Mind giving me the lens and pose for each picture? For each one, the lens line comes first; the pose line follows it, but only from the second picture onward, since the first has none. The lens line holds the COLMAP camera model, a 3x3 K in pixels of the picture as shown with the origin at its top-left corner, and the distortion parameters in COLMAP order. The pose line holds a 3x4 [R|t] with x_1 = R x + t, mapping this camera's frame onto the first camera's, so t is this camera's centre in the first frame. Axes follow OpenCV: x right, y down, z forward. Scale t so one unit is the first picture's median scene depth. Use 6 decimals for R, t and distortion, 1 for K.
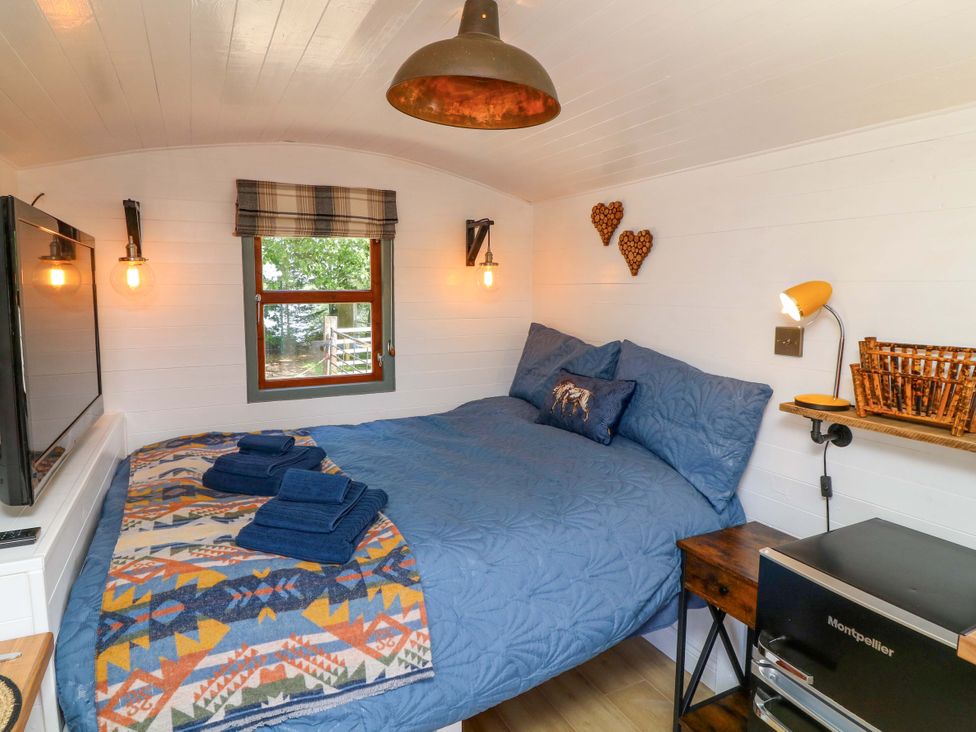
lens RADIAL K [[561.7, 0, 462.0], [0, 561.7, 340.3], [0, 0, 1]] dist [-0.012475, -0.013594]
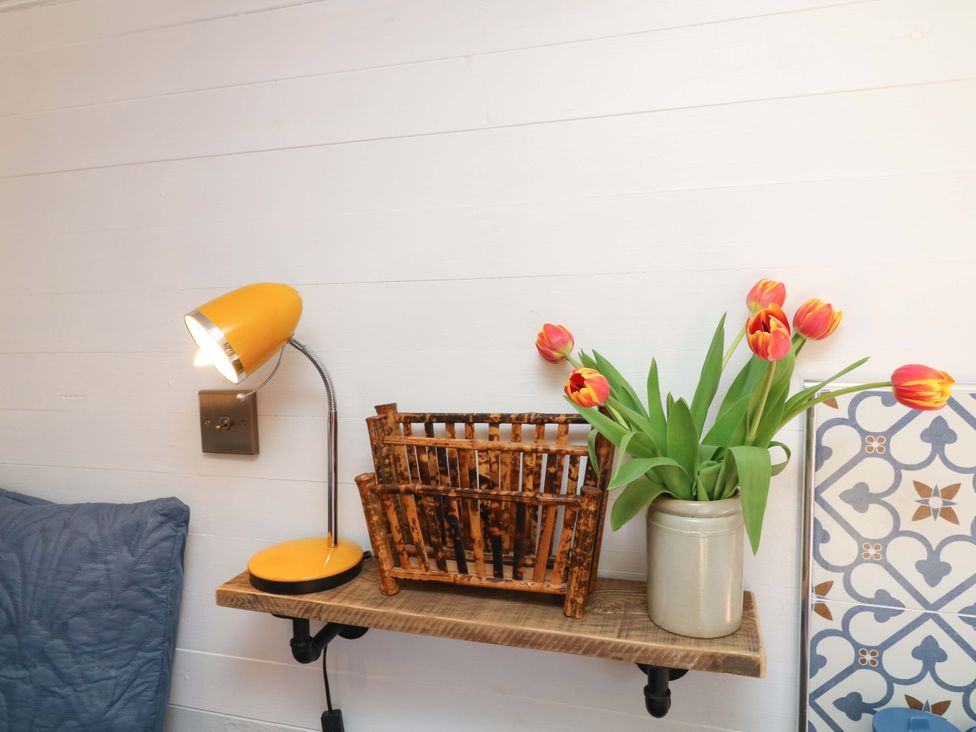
lens RADIAL K [[704.5, 0, 481.5], [0, 704.5, 356.9], [0, 0, 1]] dist [0.013235, -0.009642]
pose [[0.679976, -0.082522, 0.728576, 0.382108], [0.094859, 0.995197, 0.024189, -0.052418], [-0.727072, 0.052664, 0.684538, 0.562211]]
